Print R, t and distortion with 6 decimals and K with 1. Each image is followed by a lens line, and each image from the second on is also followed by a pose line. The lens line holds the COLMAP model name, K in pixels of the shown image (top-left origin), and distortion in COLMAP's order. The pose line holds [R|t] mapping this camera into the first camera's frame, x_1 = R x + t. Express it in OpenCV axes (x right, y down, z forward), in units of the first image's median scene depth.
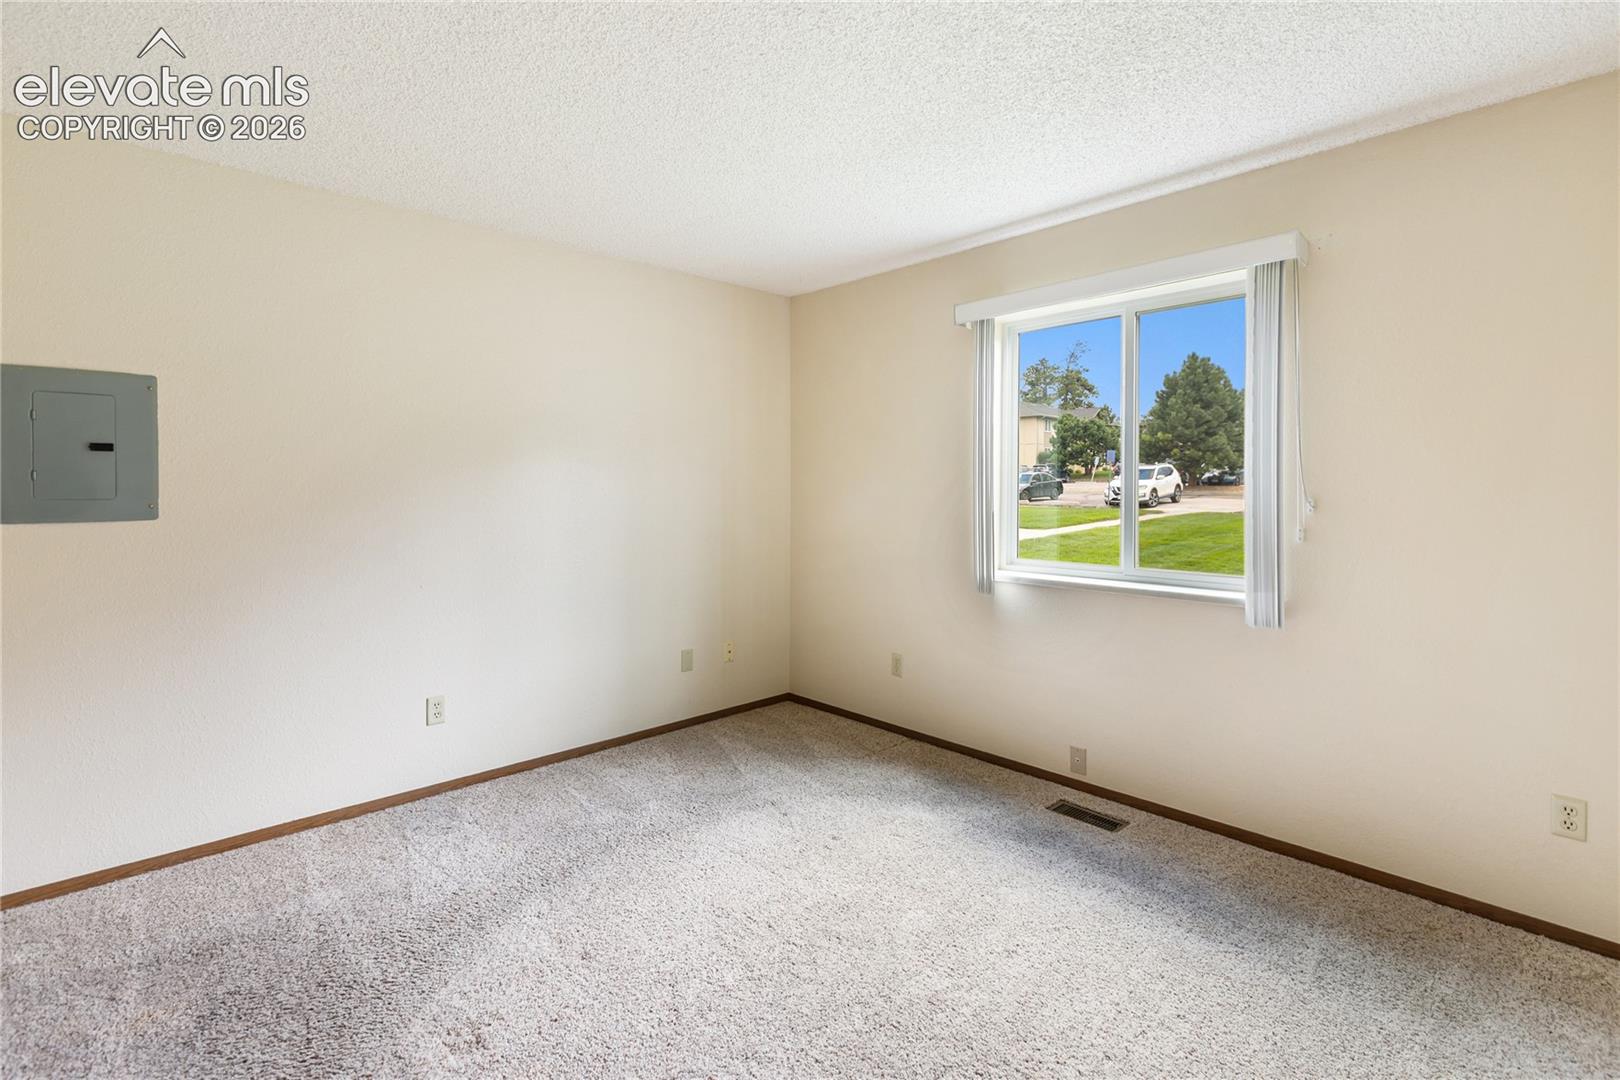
lens RADIAL K [[741.6, 0, 808.4], [0, 741.6, 508.5], [0, 0, 1]] dist [0.002537, 0.000009]
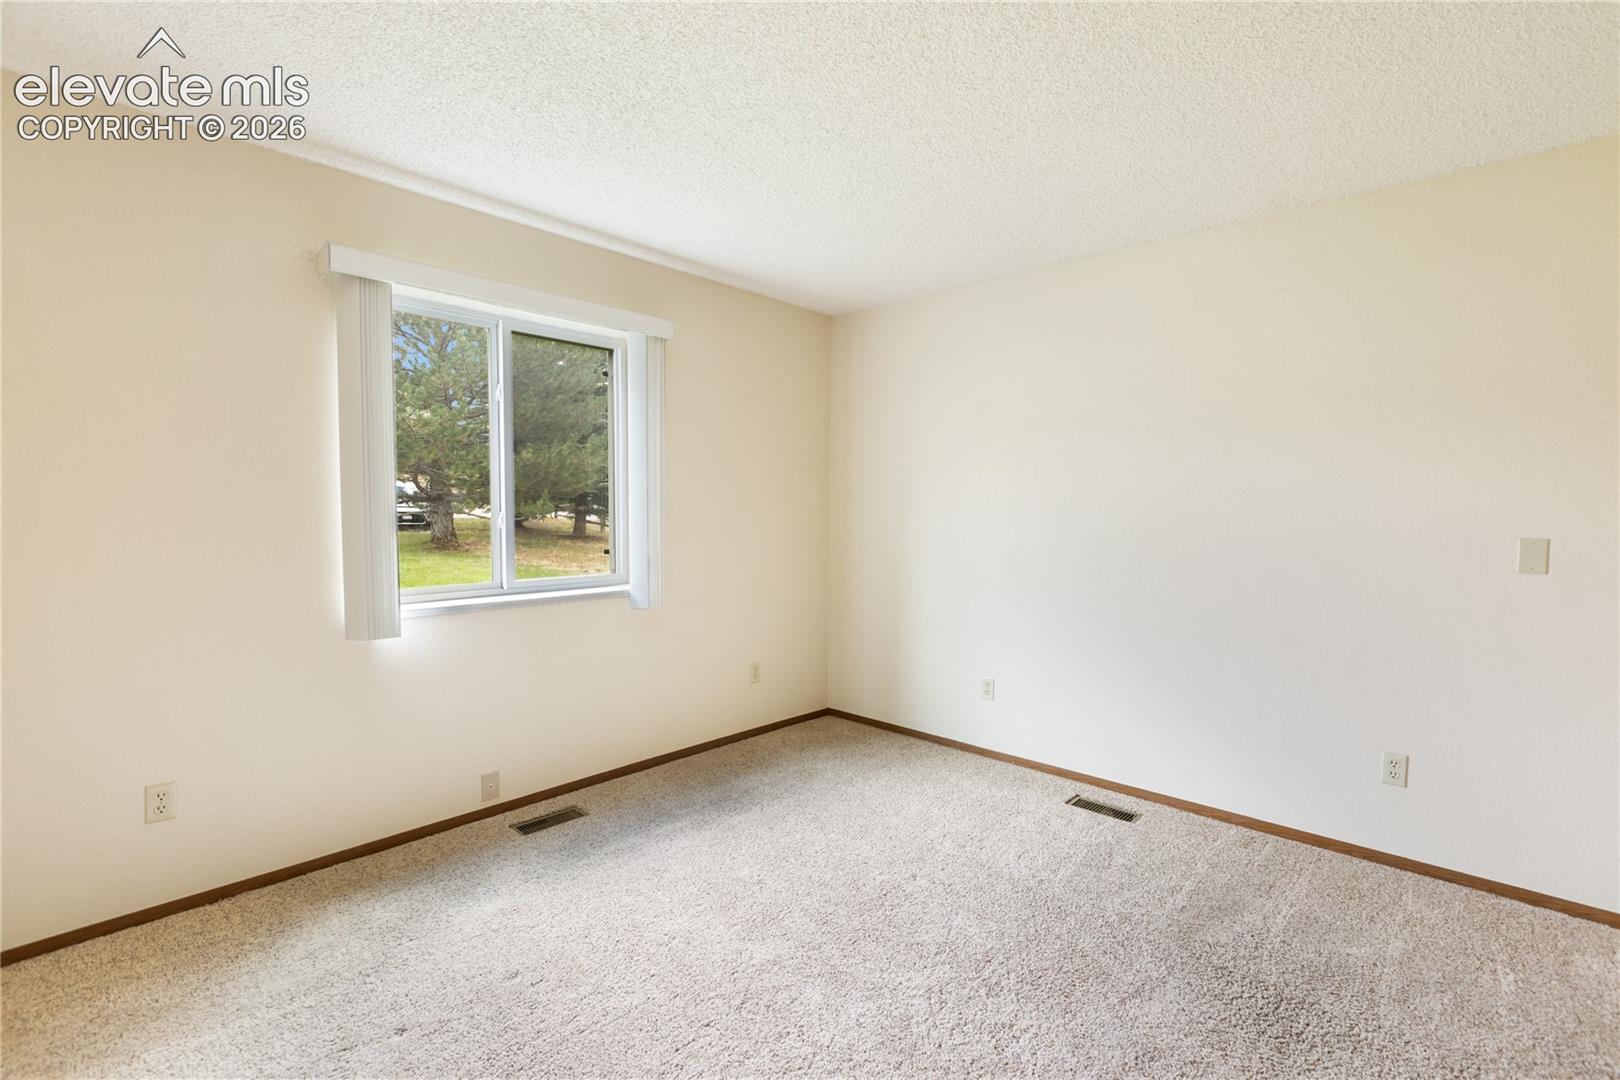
lens RADIAL K [[728.2, 0, 823.1], [0, 728.2, 544.8], [0, 0, 1]] dist [0.018646, -0.000199]
pose [[-0.066676, -0.057596, 0.996111, -0.679958], [0.020203, 0.998050, 0.059061, -0.021572], [-0.997570, 0.024062, -0.065383, 0.721017]]
